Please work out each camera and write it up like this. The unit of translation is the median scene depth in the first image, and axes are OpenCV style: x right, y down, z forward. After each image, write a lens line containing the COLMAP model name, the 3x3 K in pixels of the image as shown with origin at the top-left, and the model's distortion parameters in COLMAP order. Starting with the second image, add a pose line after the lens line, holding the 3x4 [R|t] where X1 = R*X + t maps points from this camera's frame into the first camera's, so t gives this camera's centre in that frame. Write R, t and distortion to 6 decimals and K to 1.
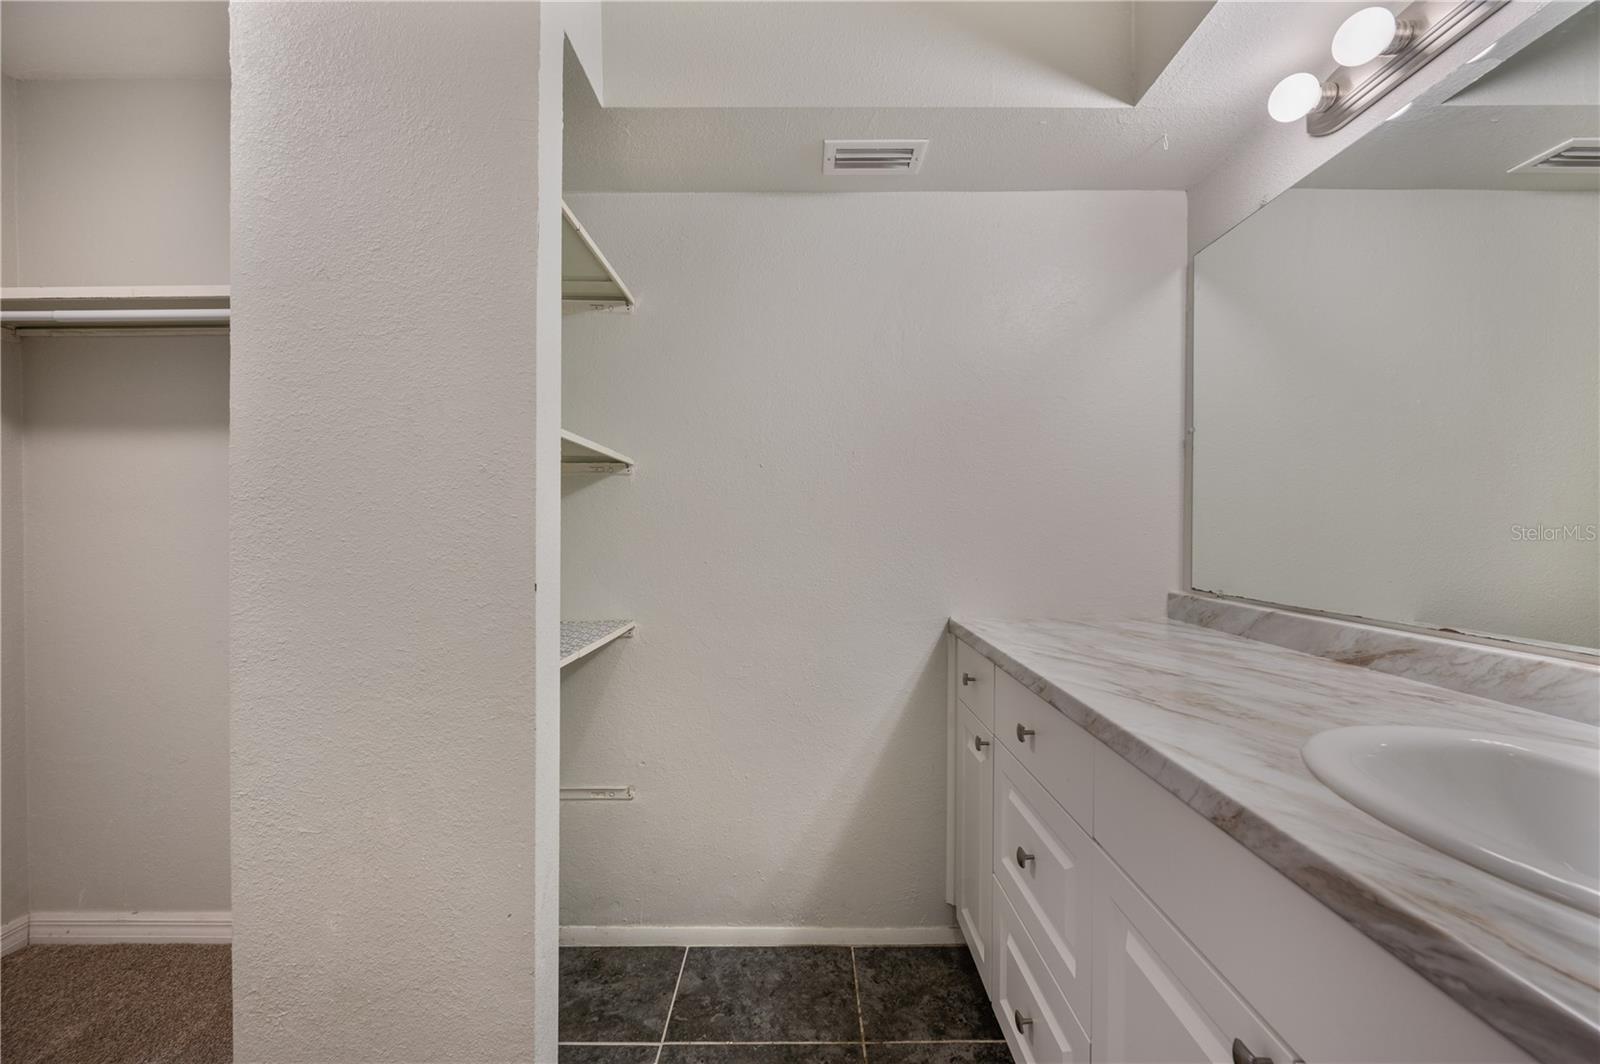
lens RADIAL K [[647.5, 0, 794.9], [0, 647.5, 537.3], [0, 0, 1]] dist [-0.000441, 0.000254]
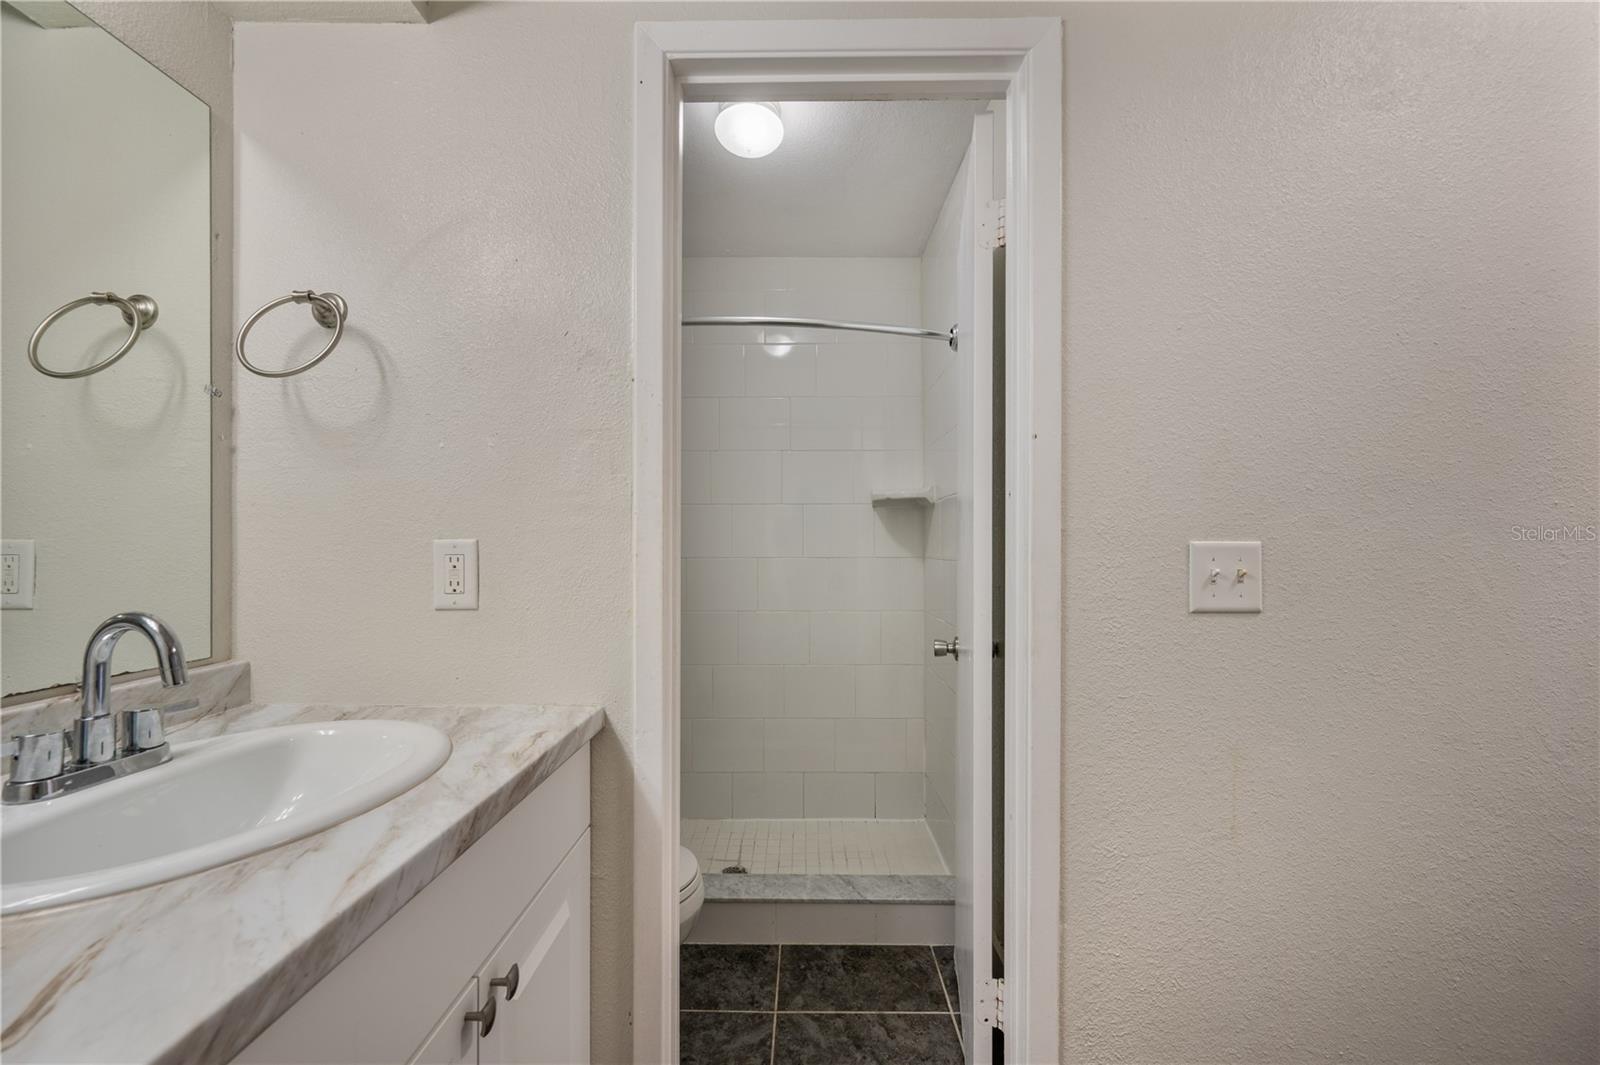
lens RADIAL K [[647.5, 0, 794.9], [0, 647.5, 537.8], [0, 0, 1]] dist [-0.000441, 0.000254]
pose [[-0.999983, 0.001101, 0.005800, 0.117693], [0.001147, 0.999969, 0.007832, -0.060256], [-0.005791, 0.007838, -0.999953, 1.976635]]
